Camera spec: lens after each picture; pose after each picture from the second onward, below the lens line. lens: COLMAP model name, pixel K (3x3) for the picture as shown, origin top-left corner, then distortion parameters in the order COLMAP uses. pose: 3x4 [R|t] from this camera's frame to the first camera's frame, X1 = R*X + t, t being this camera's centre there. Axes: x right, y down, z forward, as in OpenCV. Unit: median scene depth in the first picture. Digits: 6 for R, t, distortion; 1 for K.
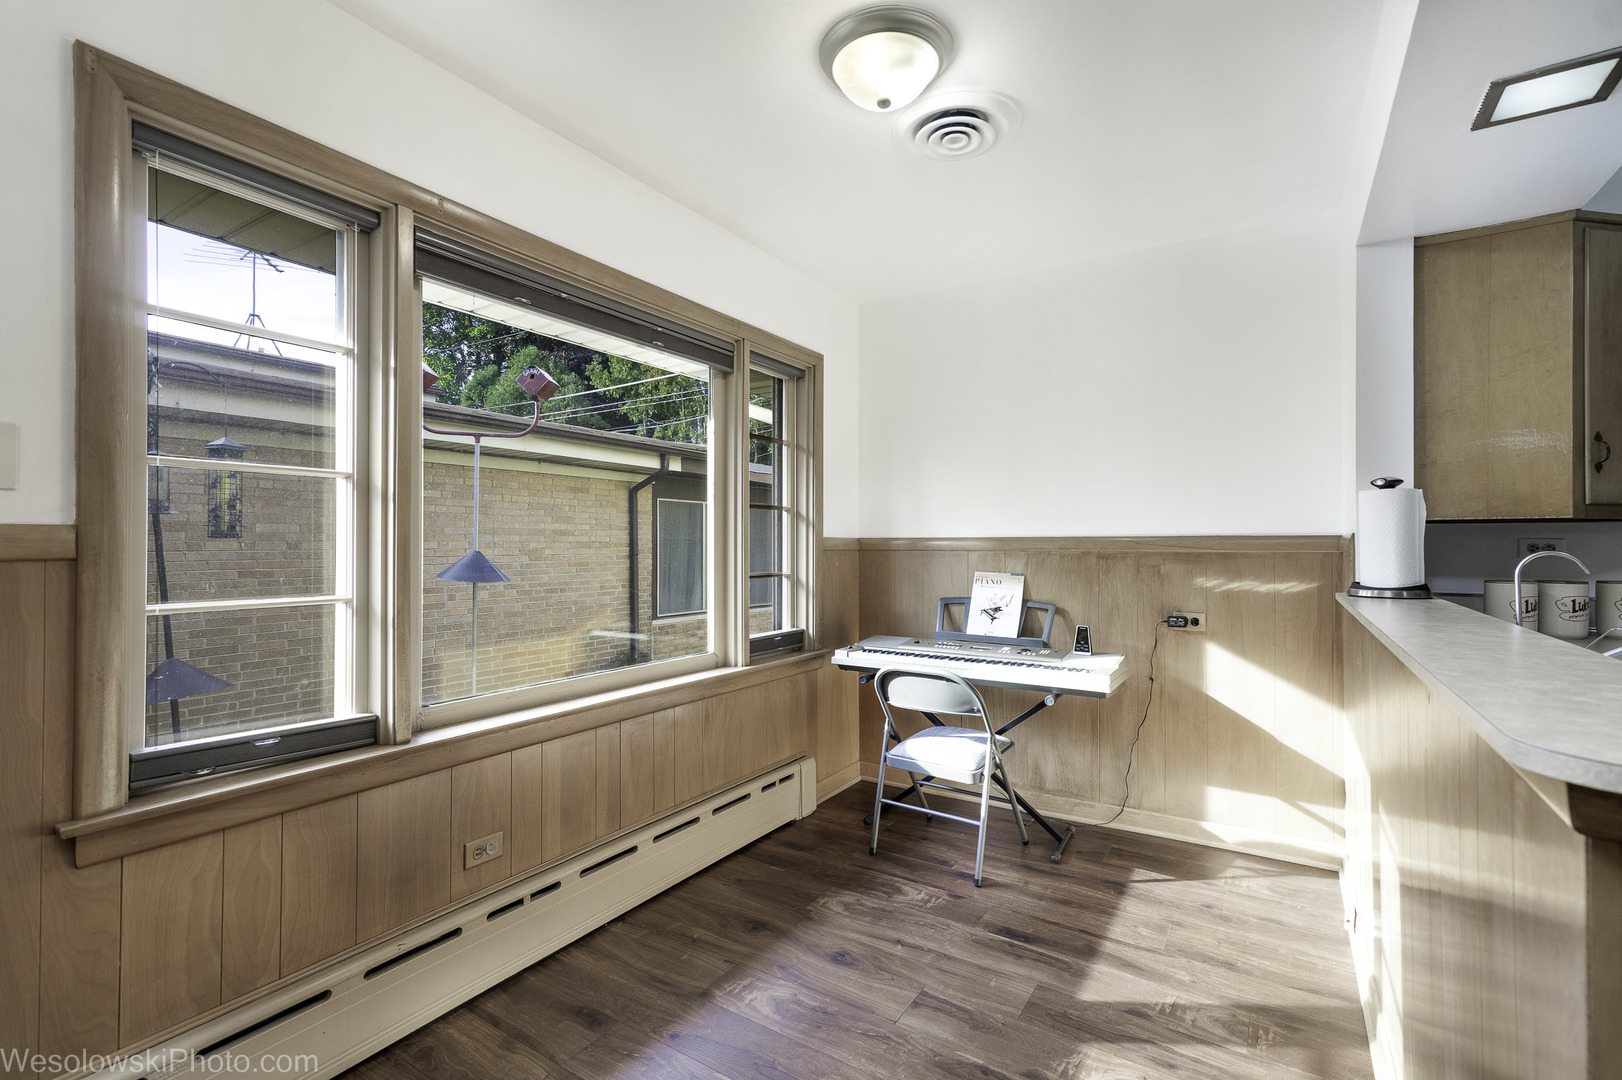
lens RADIAL K [[725.9, 0, 806.1], [0, 725.9, 540.2], [0, 0, 1]] dist [0.002685, 0.001645]
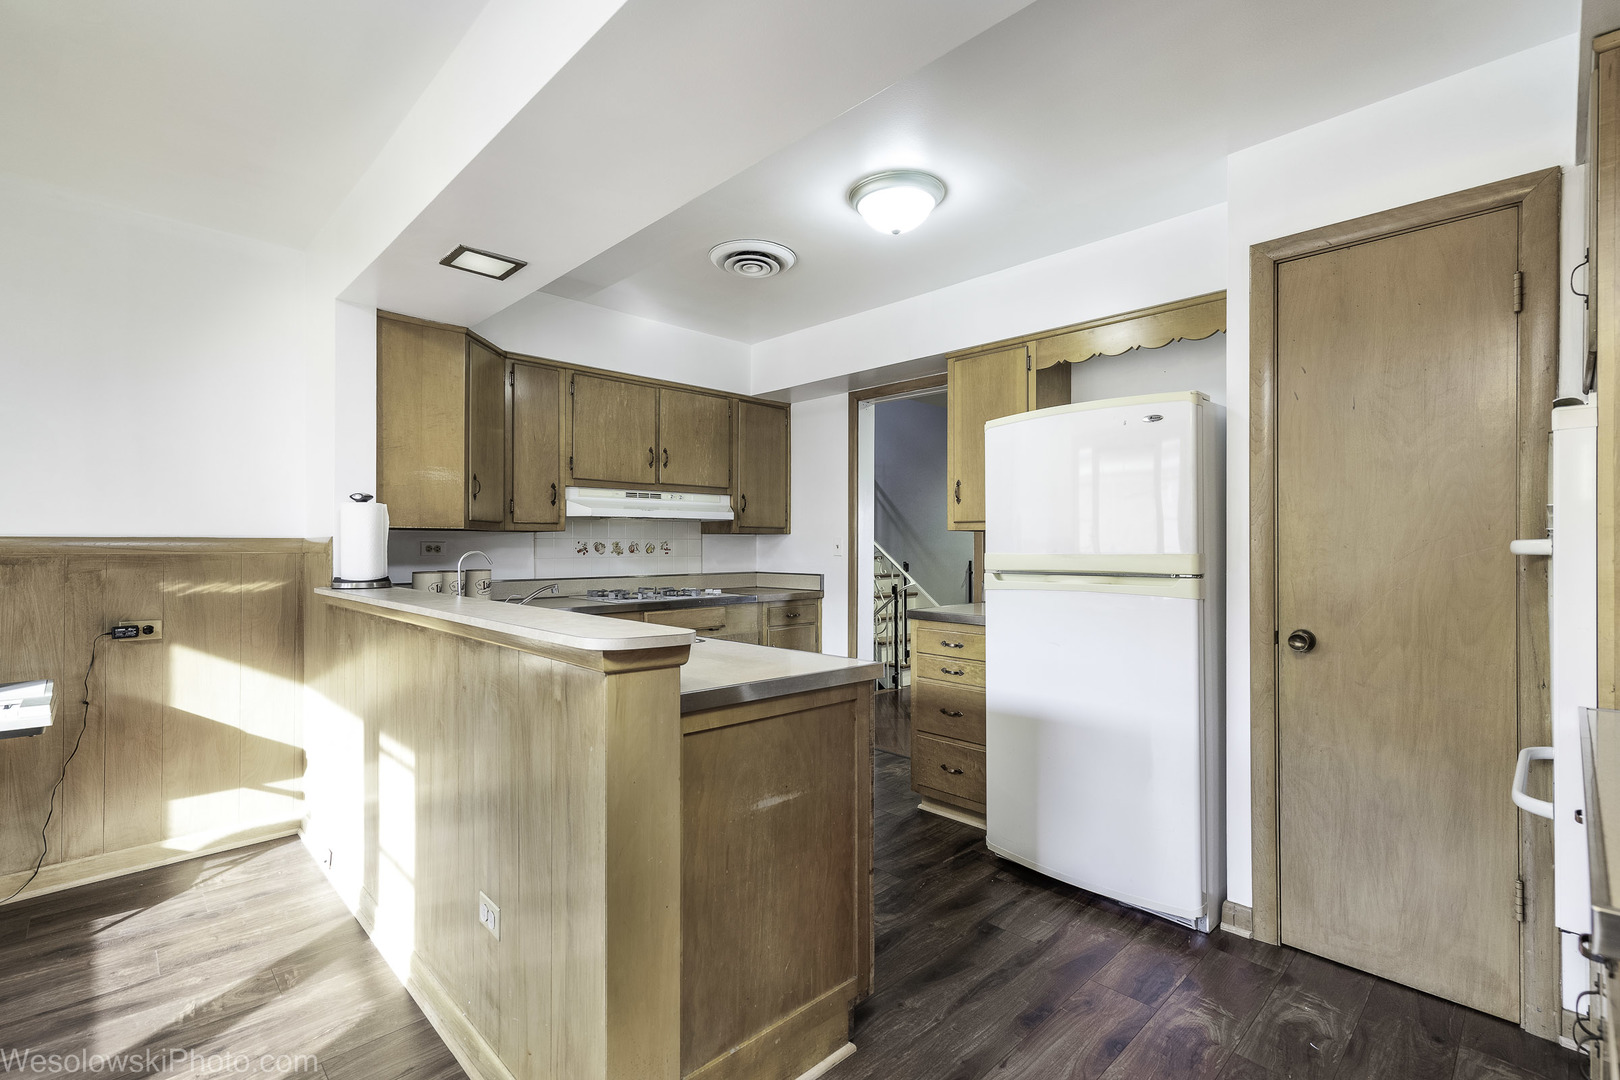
lens RADIAL K [[725.0, 0, 811.7], [0, 725.0, 542.9], [0, 0, 1]] dist [0.002685, 0.001645]
pose [[0.212481, 0.002902, 0.977161, -0.220398], [-0.004787, 0.999987, -0.001929, -0.001161], [-0.977153, -0.004268, 0.212493, -0.026663]]
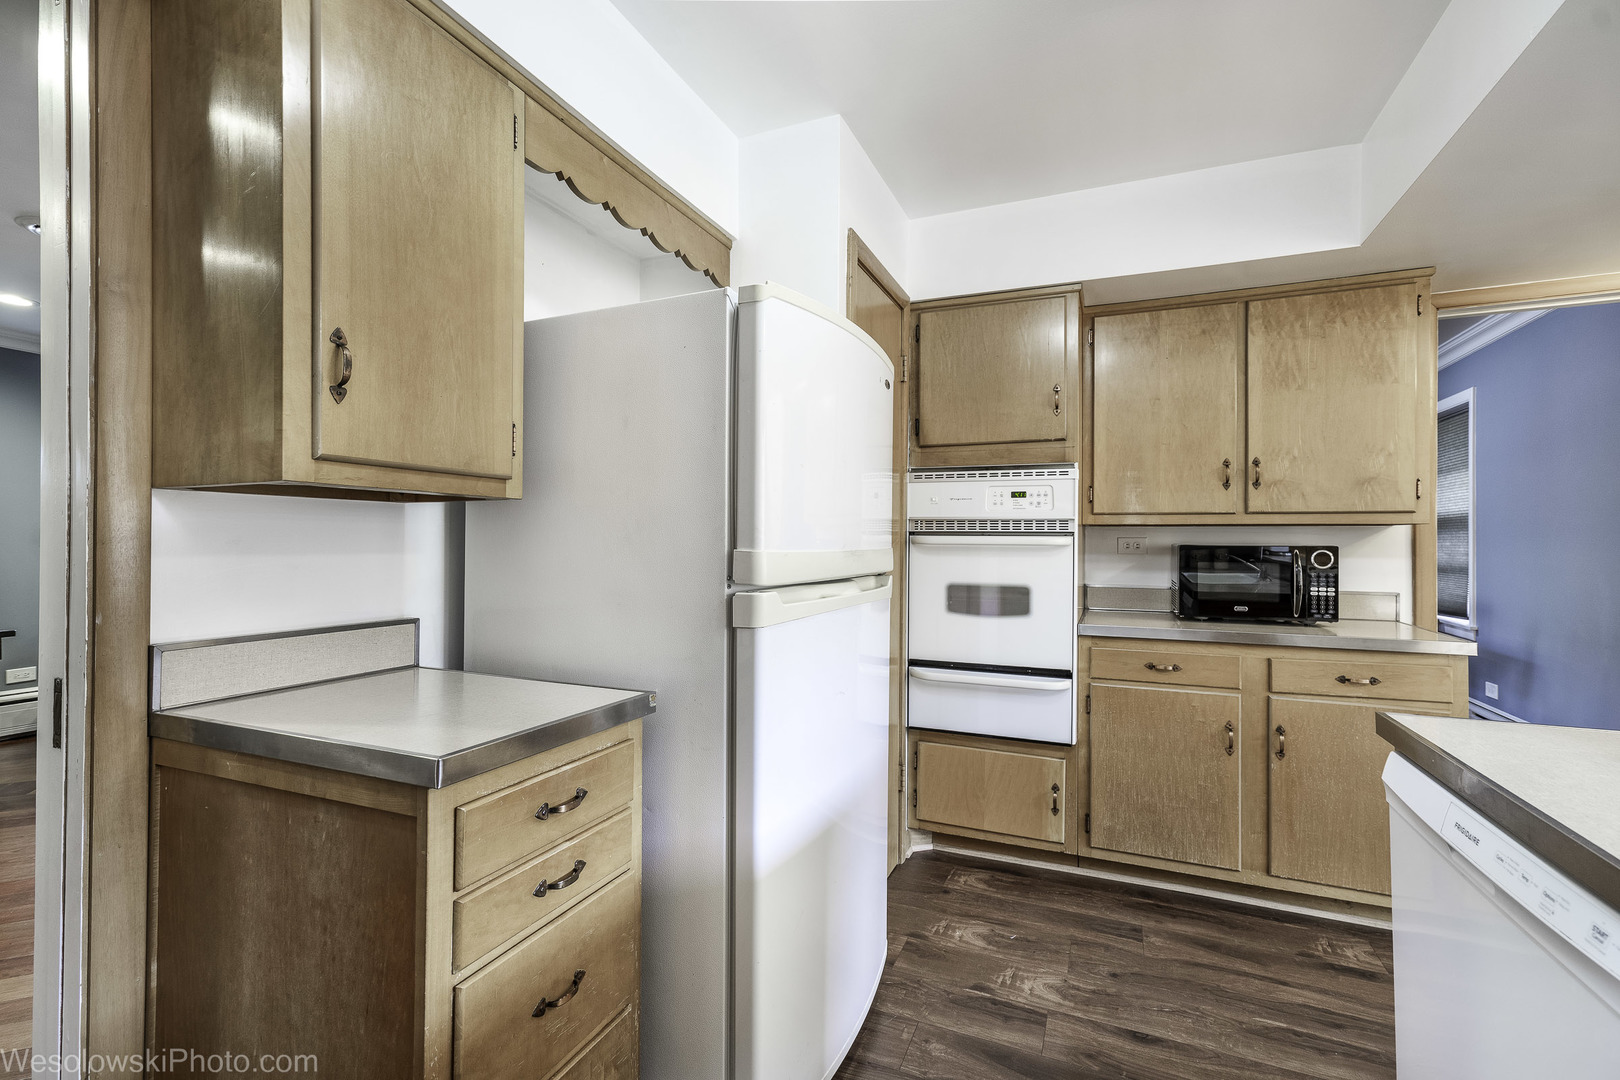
lens RADIAL K [[725.0, 0, 809.8], [0, 725.0, 540.9], [0, 0, 1]] dist [0.002685, 0.001645]
pose [[-0.983125, -0.006129, -0.182834, 0.918705], [-0.004377, 0.999941, -0.009981, 0.010673], [0.182885, -0.009012, -0.983093, 0.445636]]
